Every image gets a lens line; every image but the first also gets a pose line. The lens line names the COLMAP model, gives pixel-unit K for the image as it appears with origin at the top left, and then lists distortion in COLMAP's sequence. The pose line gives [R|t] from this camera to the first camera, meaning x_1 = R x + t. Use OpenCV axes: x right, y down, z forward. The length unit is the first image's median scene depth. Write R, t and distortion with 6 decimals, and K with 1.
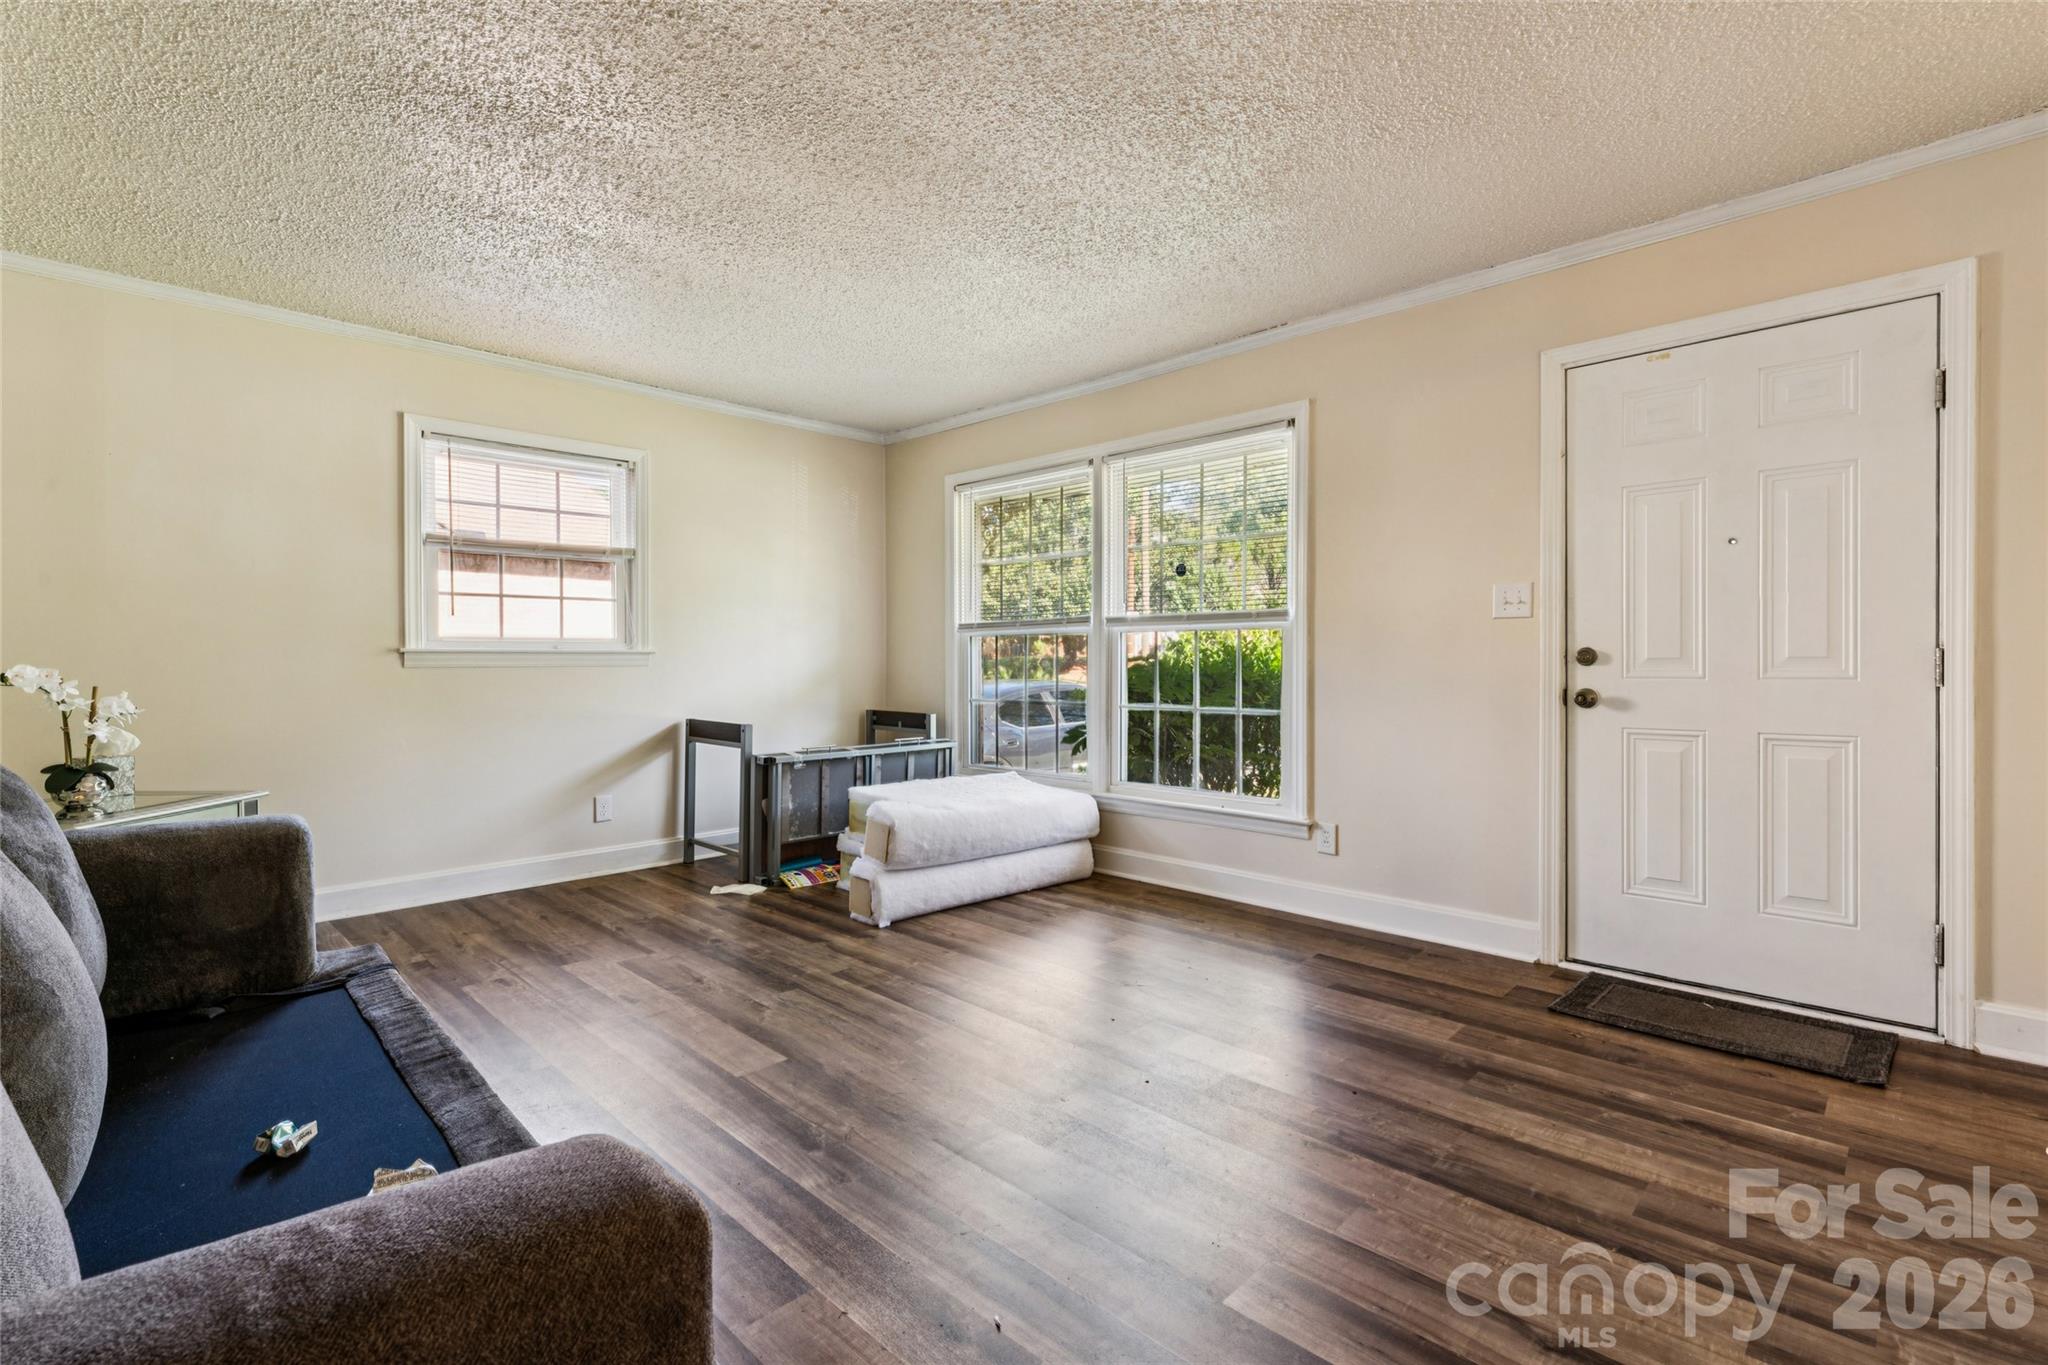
lens RADIAL K [[921.1, 0, 1024.2], [0, 921.1, 668.4], [0, 0, 1]] dist [-0.002162, 0.000470]
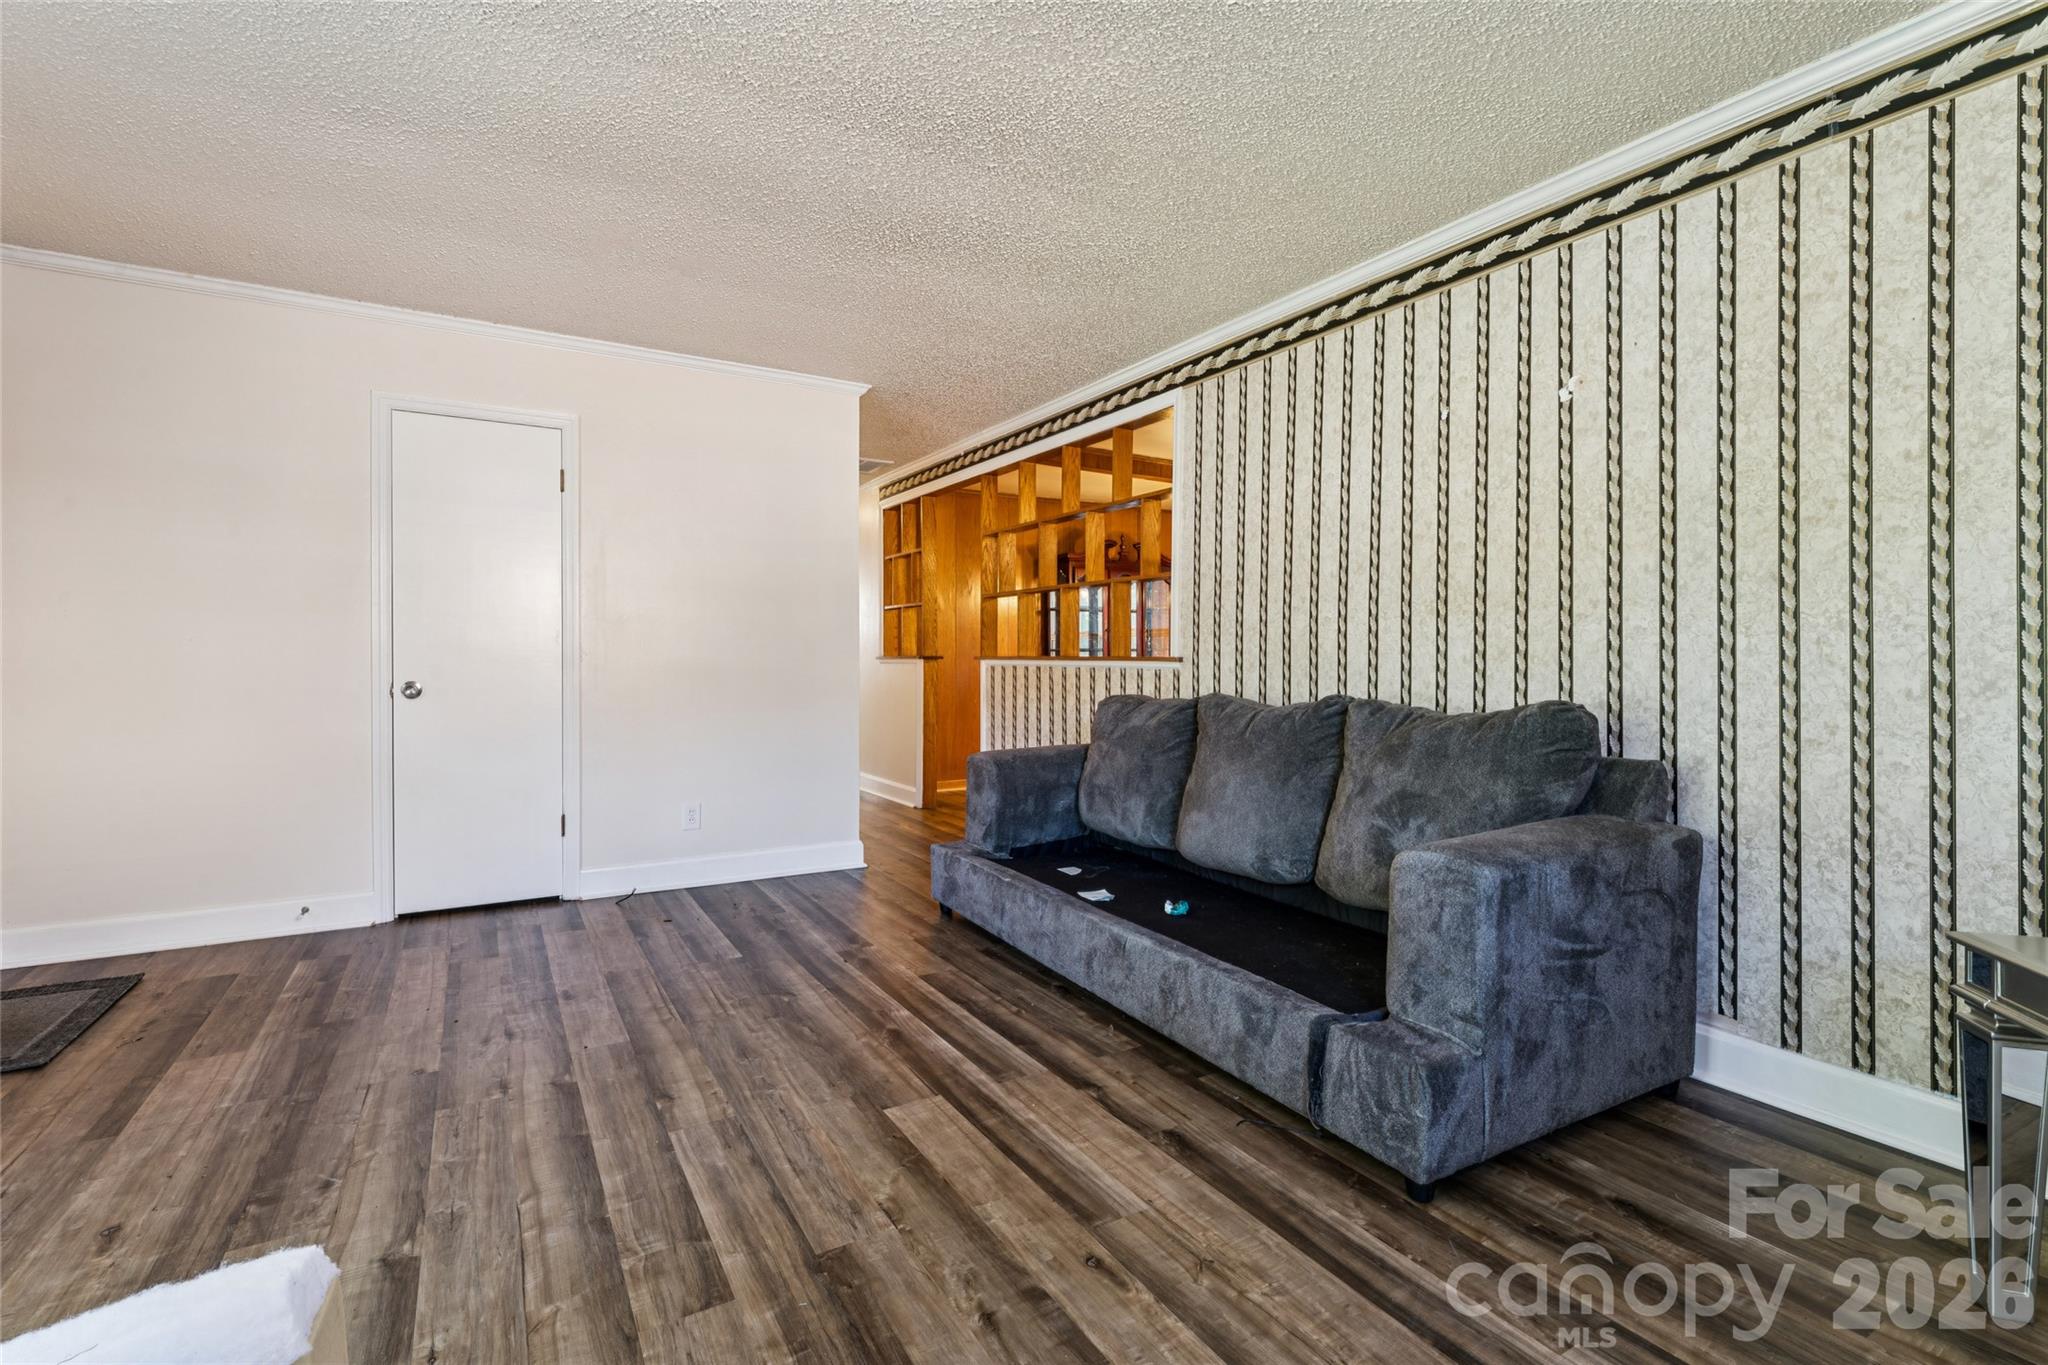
lens RADIAL K [[921.1, 0, 1022.8], [0, 921.1, 668.8], [0, 0, 1]] dist [-0.002162, 0.000470]
pose [[-0.964565, -0.002251, 0.263836, -0.535338], [0.002515, 0.999840, 0.017723, -0.013074], [-0.263833, 0.017759, -0.964405, 1.566875]]
